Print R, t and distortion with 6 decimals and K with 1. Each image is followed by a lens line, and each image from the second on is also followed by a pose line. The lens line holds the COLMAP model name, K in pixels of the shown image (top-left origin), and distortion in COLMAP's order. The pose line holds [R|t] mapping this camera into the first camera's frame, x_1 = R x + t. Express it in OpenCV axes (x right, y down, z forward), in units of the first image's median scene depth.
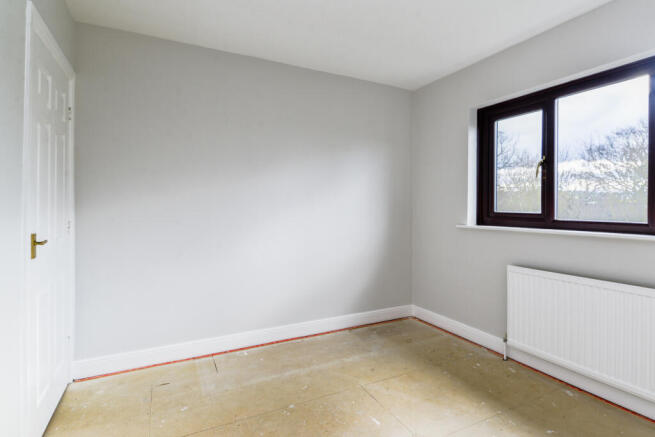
lens RADIAL K [[334.3, 0, 329.1], [0, 334.3, 207.7], [0, 0, 1]] dist [0.000533, -0.000327]
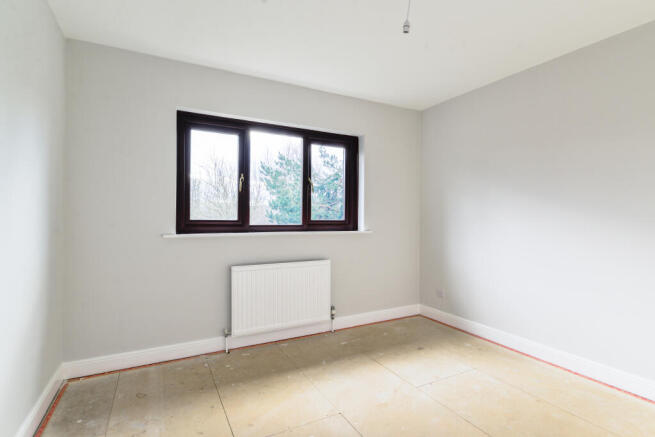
lens RADIAL K [[336.5, 0, 327.5], [0, 336.5, 218.5], [0, 0, 1]] dist [0.001260, -0.014511]
pose [[-0.026999, -0.015574, 0.999514, -0.583299], [-0.000578, 0.999879, 0.015564, -0.008263], [-0.999635, -0.000157, -0.027005, 0.689712]]
